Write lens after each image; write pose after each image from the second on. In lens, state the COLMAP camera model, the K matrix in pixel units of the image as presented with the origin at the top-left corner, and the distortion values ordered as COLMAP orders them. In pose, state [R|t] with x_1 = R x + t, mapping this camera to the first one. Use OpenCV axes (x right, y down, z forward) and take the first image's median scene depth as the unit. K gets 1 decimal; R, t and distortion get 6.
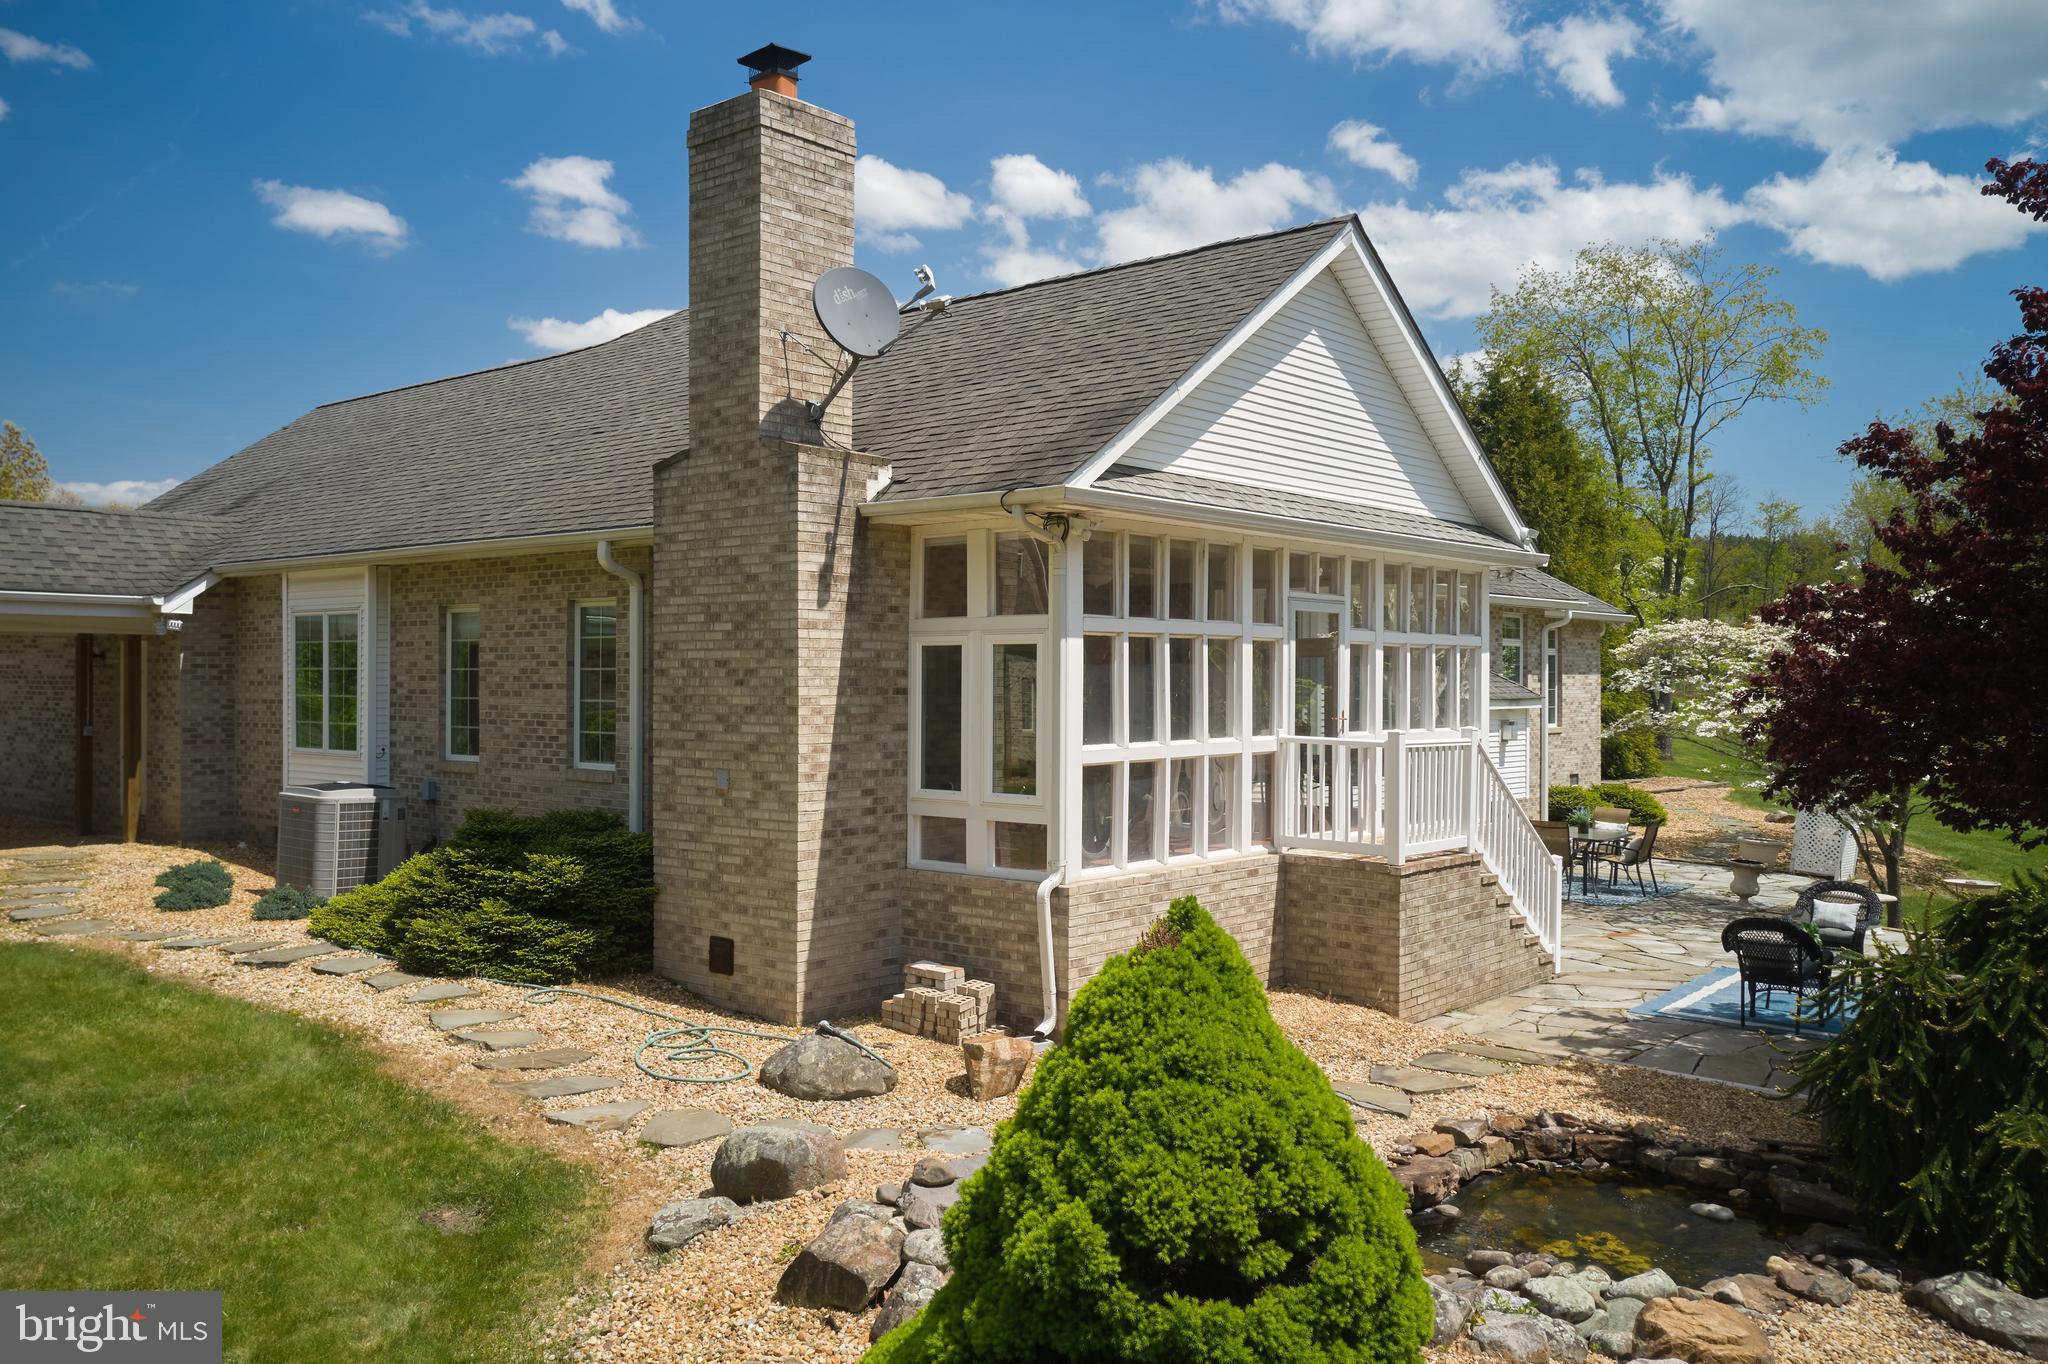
lens RADIAL K [[1601.7, 0, 1024.2], [0, 1601.7, 679.5], [0, 0, 1]] dist [0.003032, -0.003057]
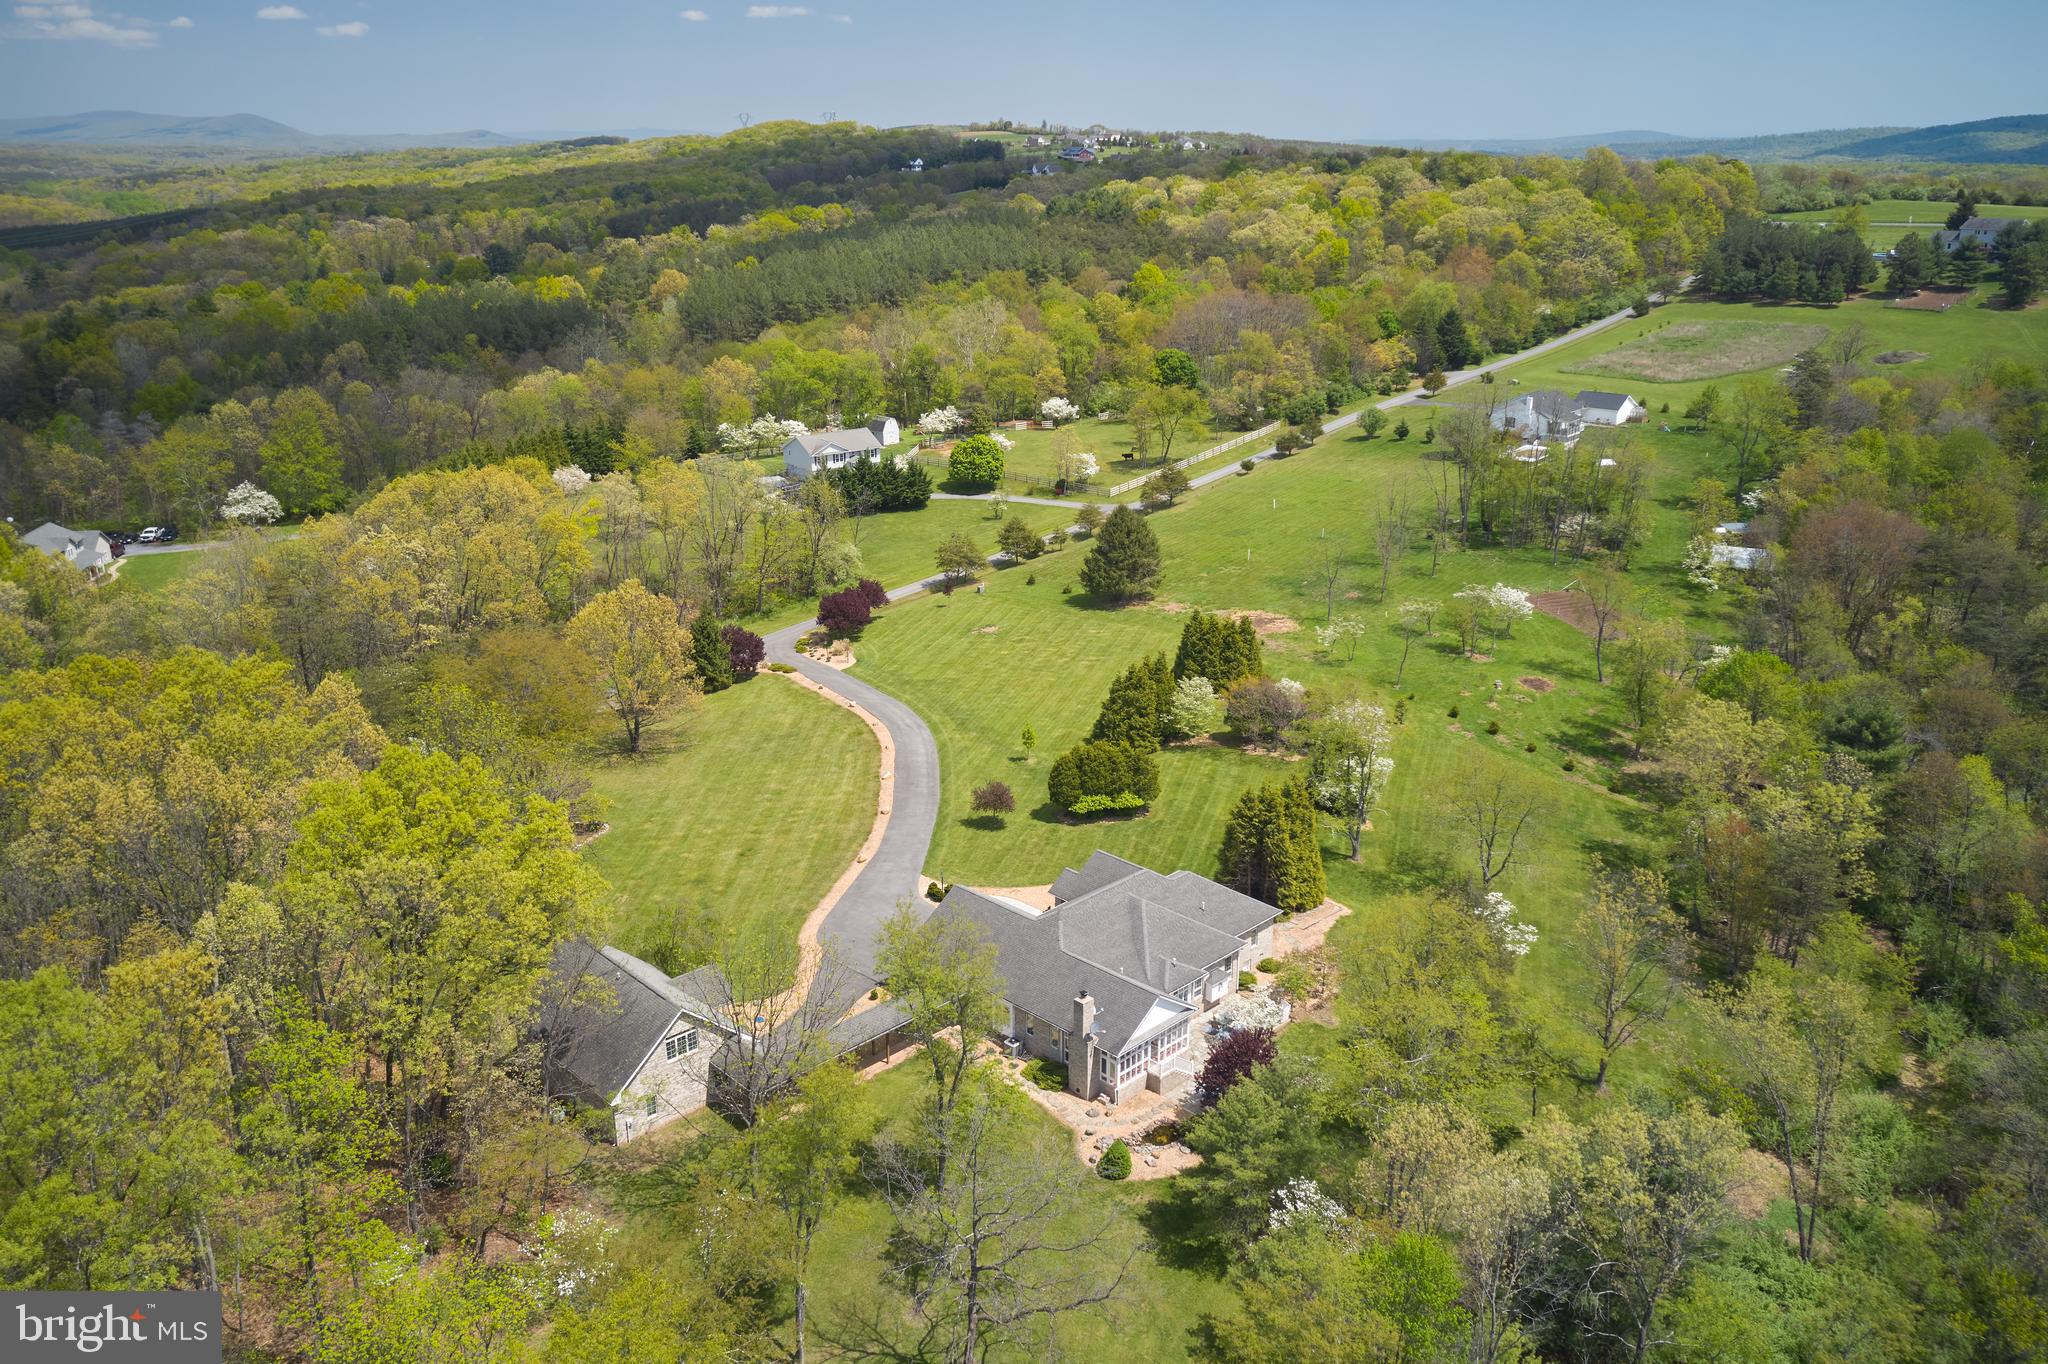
lens RADIAL K [[1601.7, 0, 1024.2], [0, 1601.7, 679.5], [0, 0, 1]] dist [0.003032, -0.003057]
pose [[0.996251, 0.019847, -0.084205, 0.197563], [0.007864, 0.948526, 0.316603, -4.539430], [0.086154, -0.316078, 0.944813, -6.302901]]
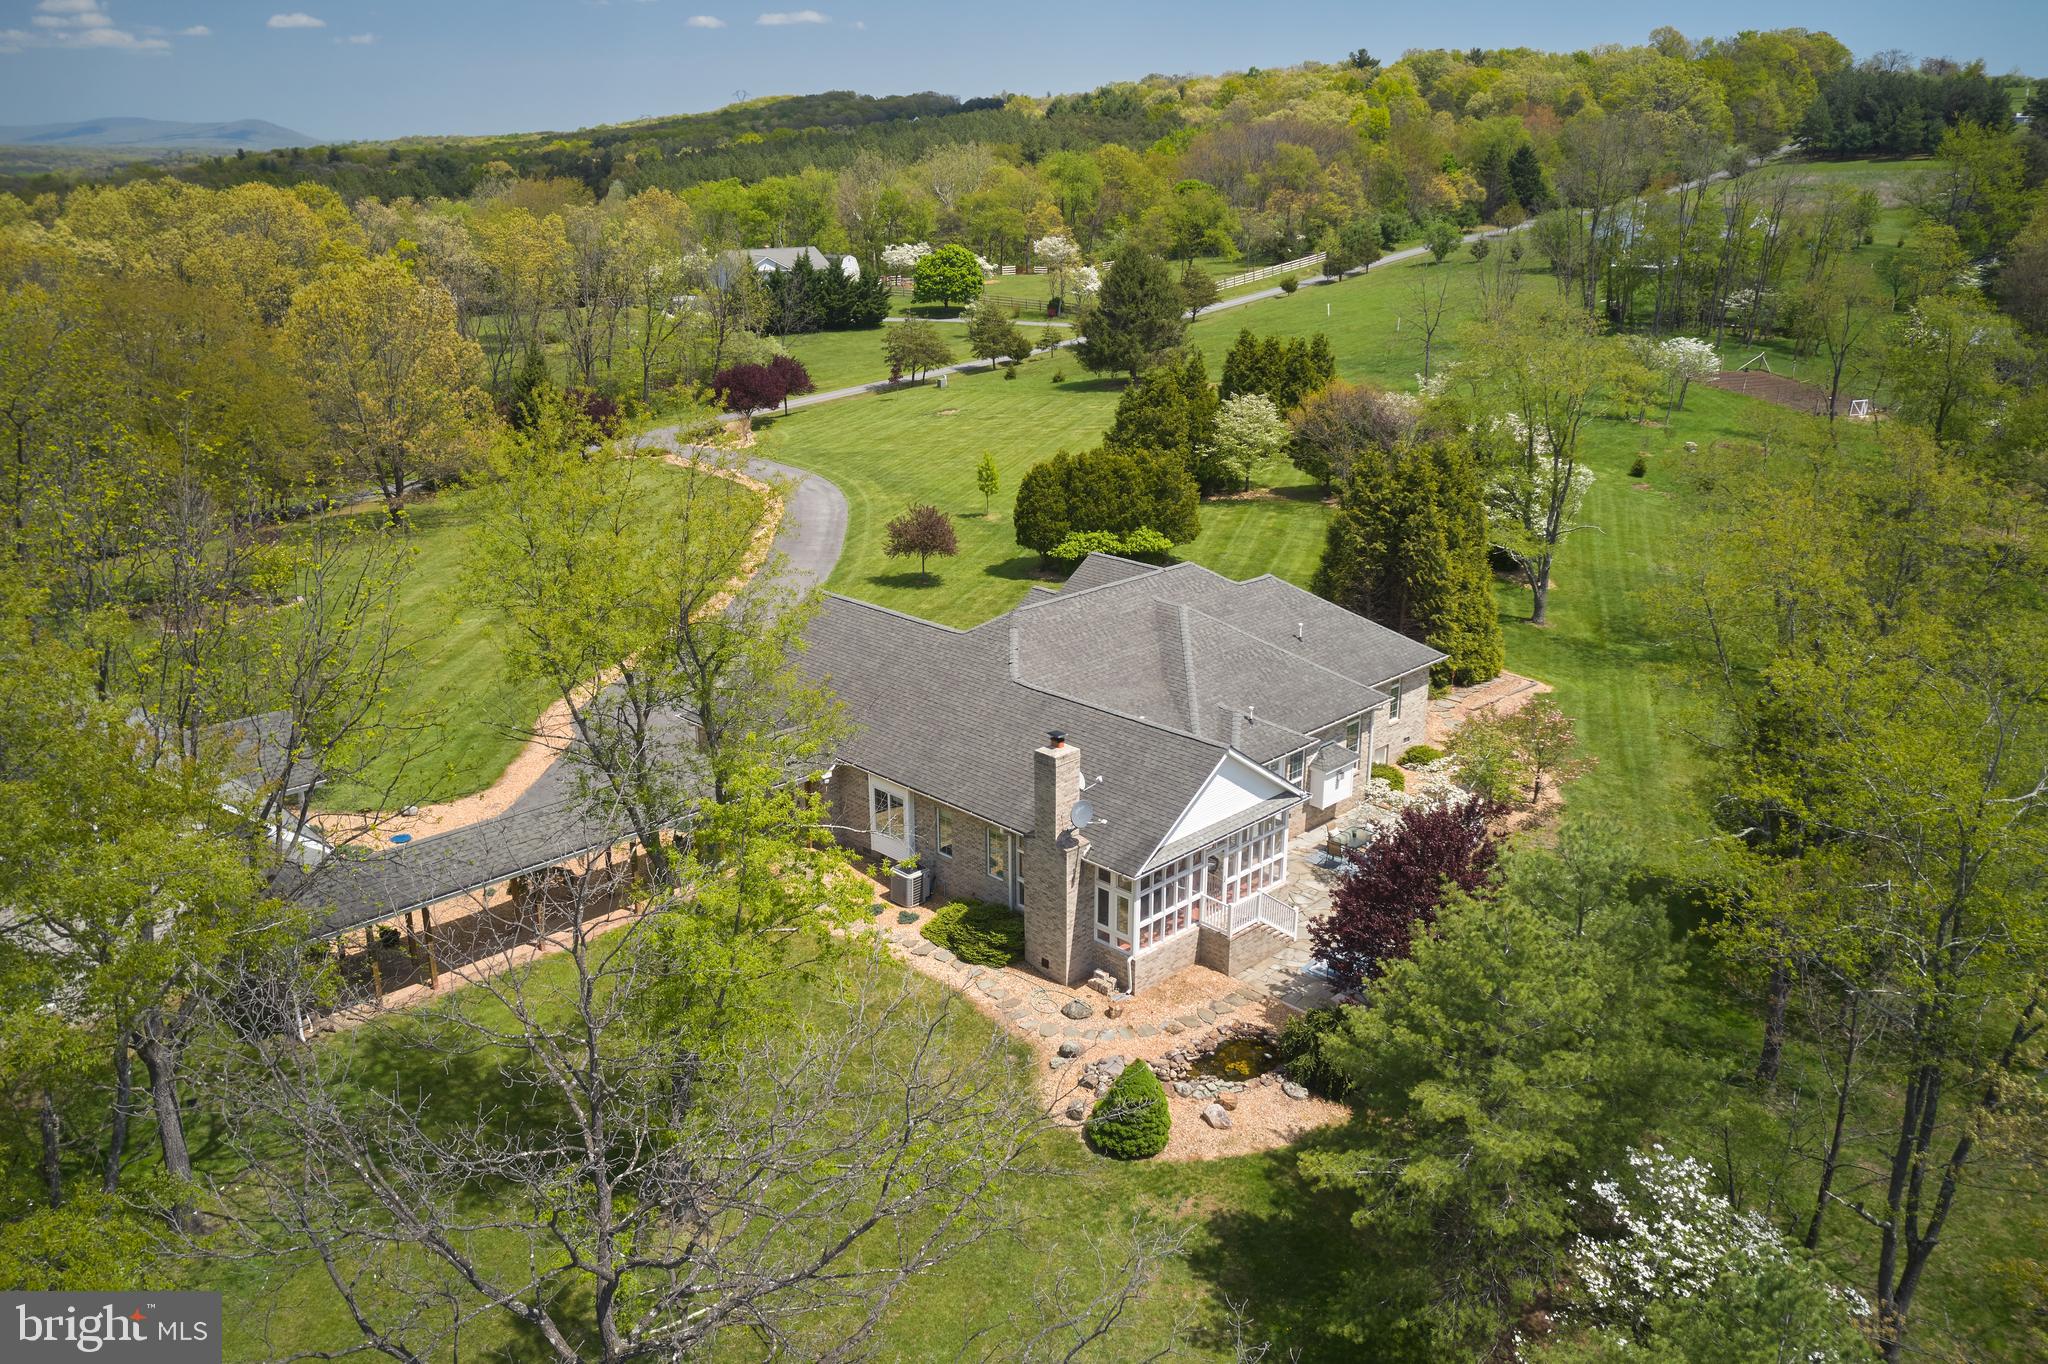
lens RADIAL K [[1601.7, 0, 1024.2], [0, 1601.7, 679.5], [0, 0, 1]] dist [0.003032, -0.003057]
pose [[0.995904, 0.020582, -0.088046, 0.081957], [0.008007, 0.949848, 0.312609, -1.638744], [0.090065, -0.312033, 0.945793, -2.367127]]
